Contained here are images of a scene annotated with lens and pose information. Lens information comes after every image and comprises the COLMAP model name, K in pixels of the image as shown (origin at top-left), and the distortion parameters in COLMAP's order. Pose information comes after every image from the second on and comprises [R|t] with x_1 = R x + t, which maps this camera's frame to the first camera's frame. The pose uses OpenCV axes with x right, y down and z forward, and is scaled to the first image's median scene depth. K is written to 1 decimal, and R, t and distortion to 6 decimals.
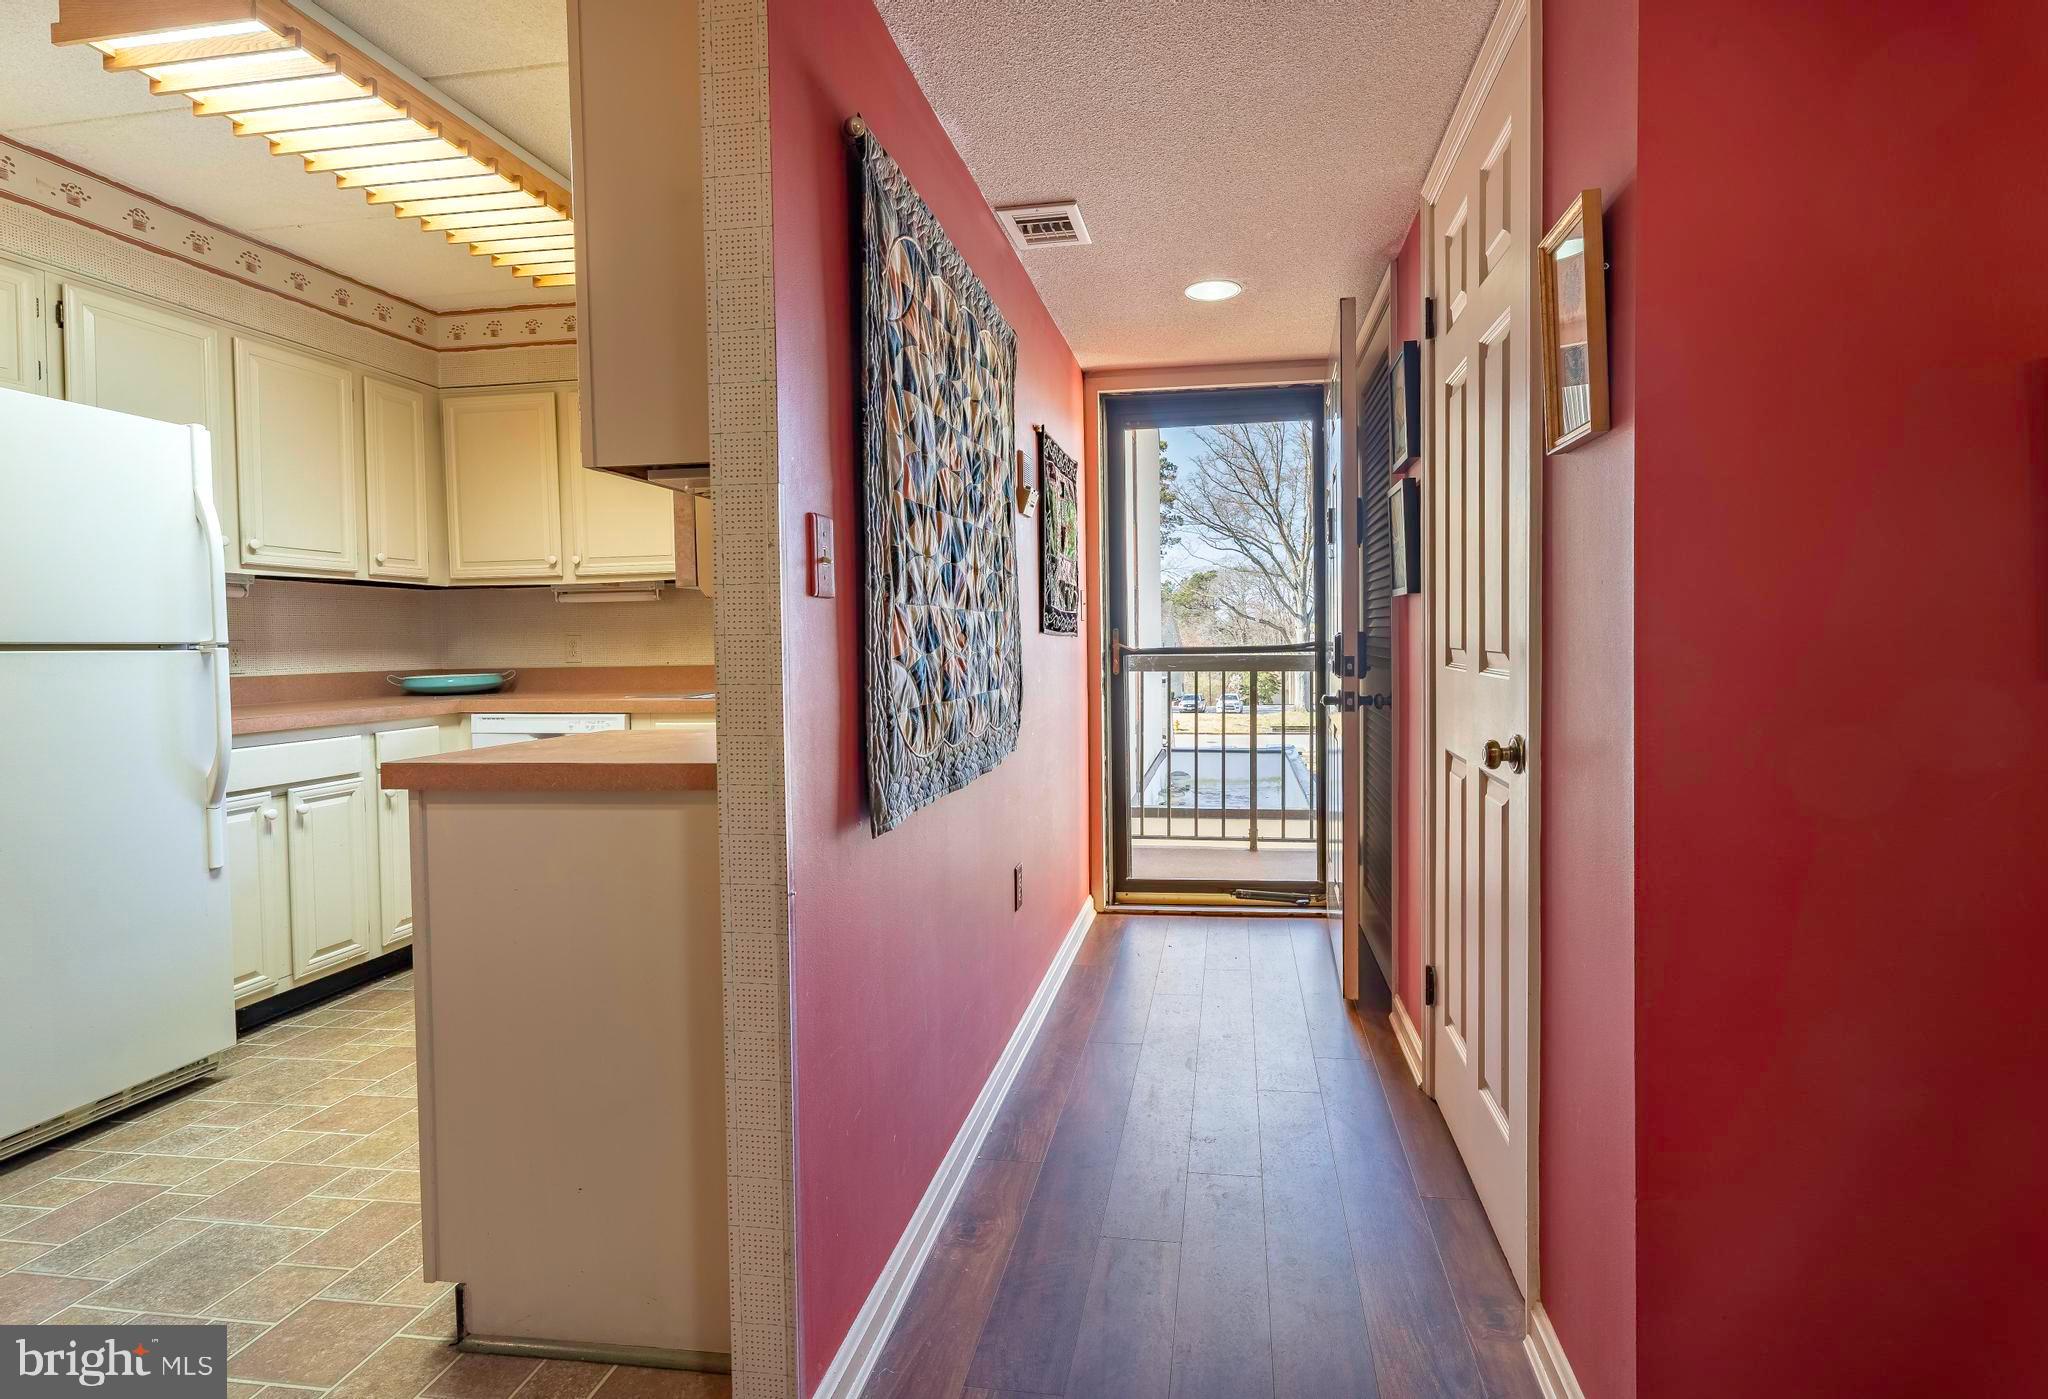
lens RADIAL K [[895.6, 0, 852.4], [0, 895.6, 664.4], [0, 0, 1]] dist [0.000267, -0.002069]
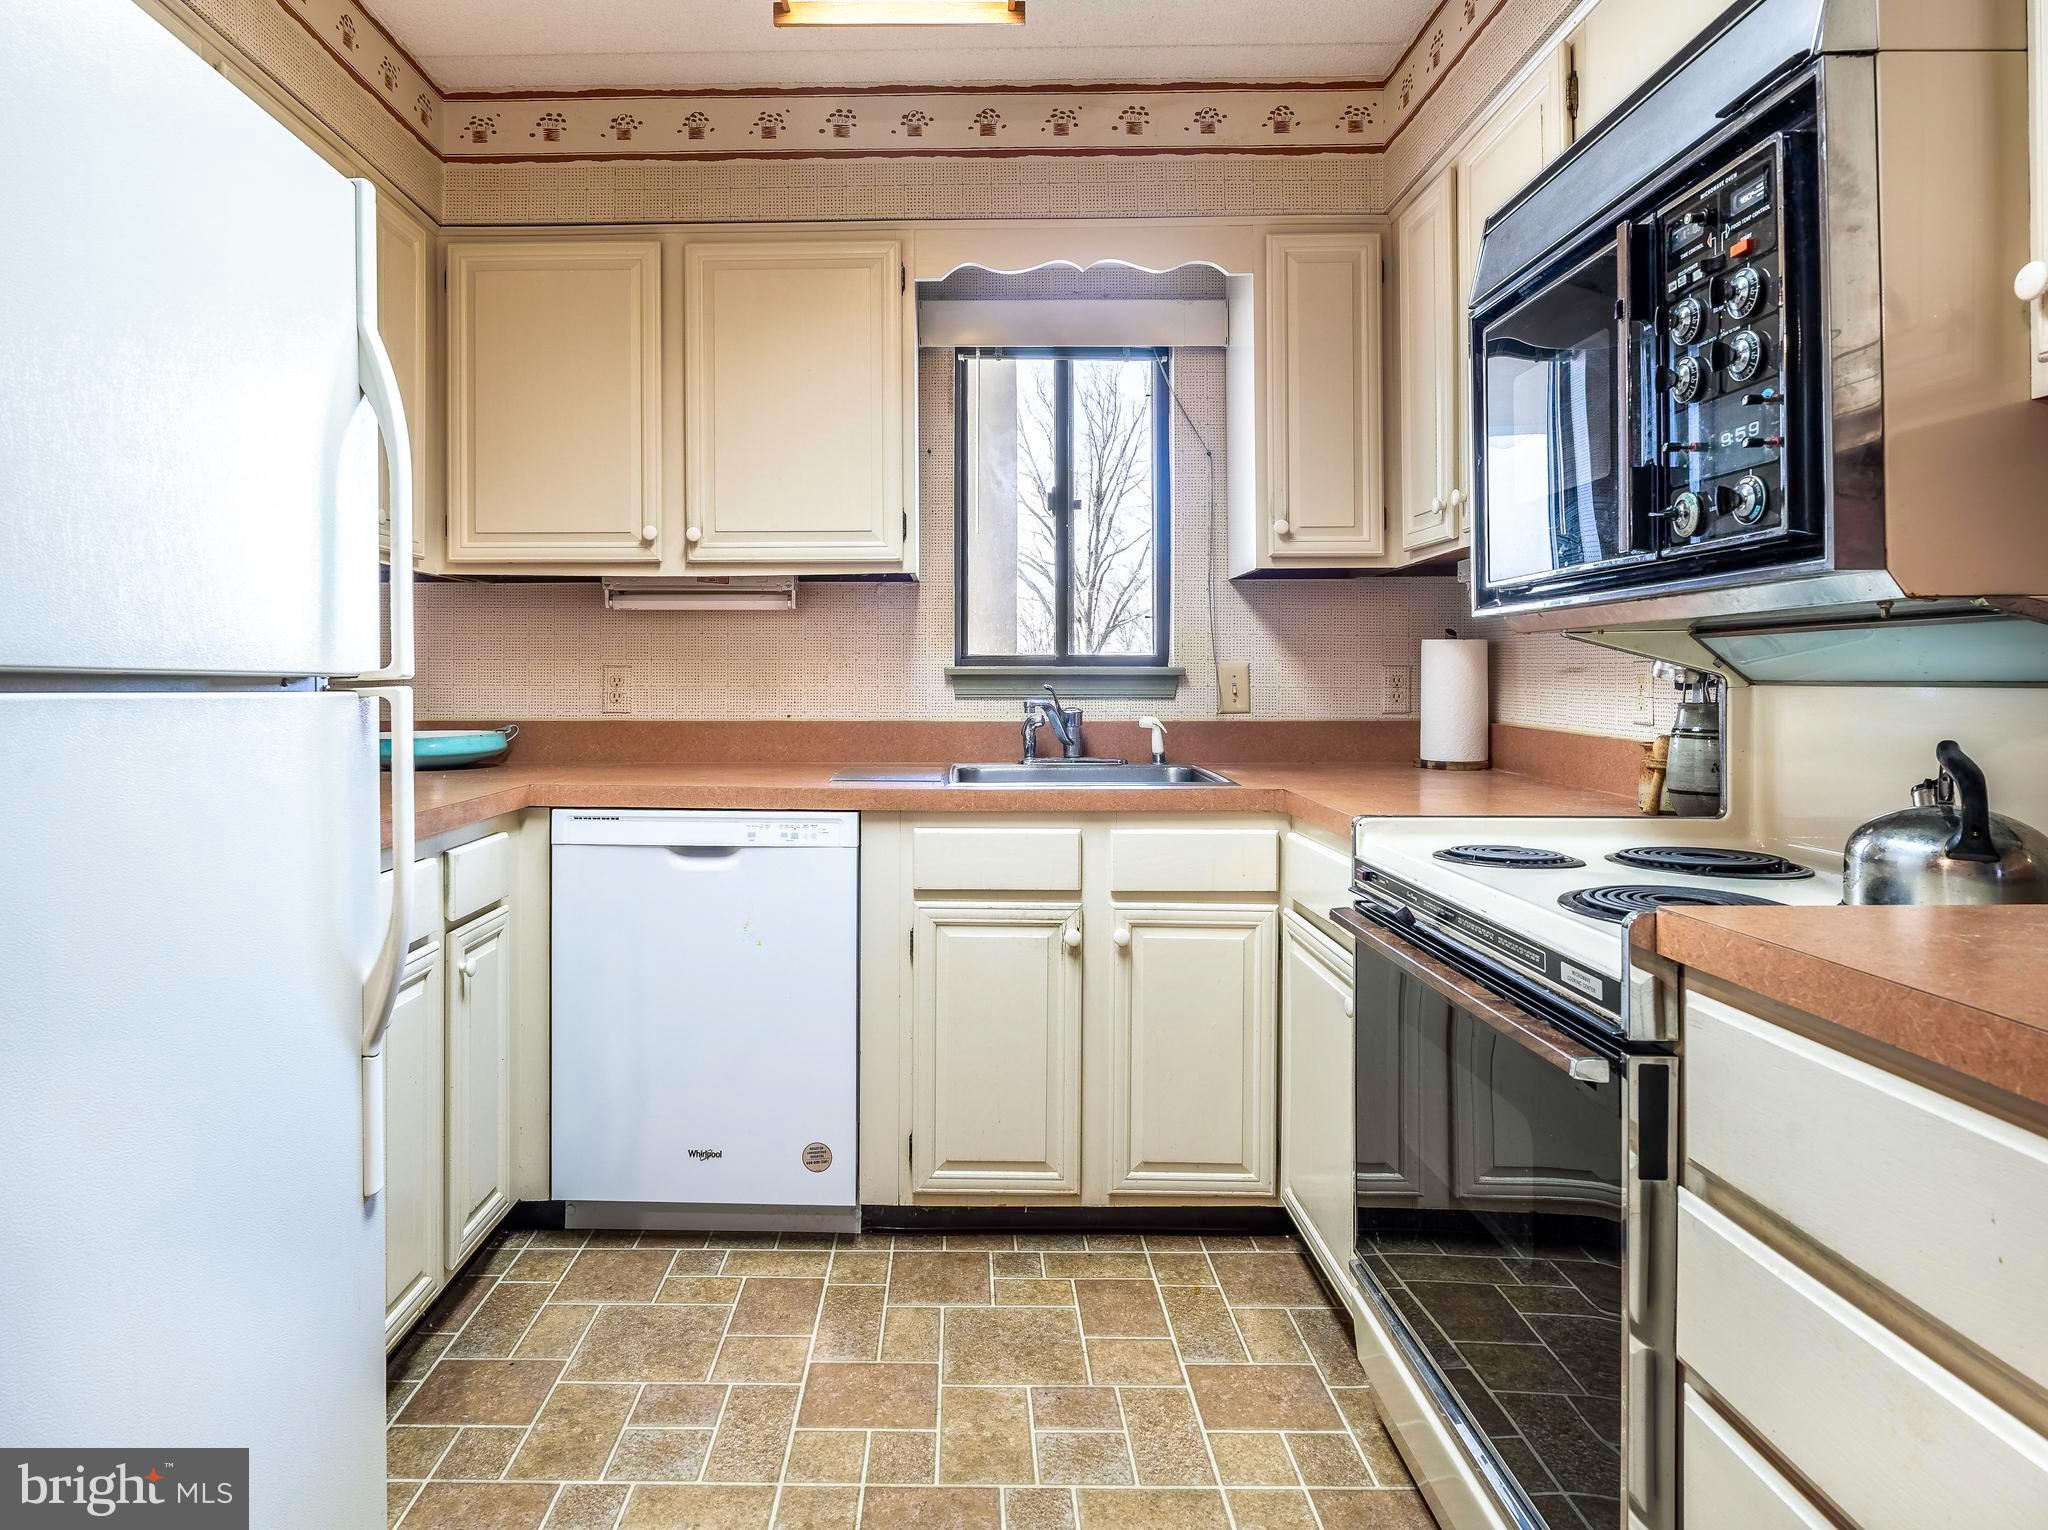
lens RADIAL K [[1275.2, 0, 885.0], [0, 1275.2, 670.9], [0, 0, 1]] dist [-0.010319, 0.008436]
pose [[0.992460, 0.017227, 0.121354, -0.424829], [-0.013258, 0.999353, -0.033437, -0.006448], [-0.121851, 0.031576, 0.992046, 0.273609]]
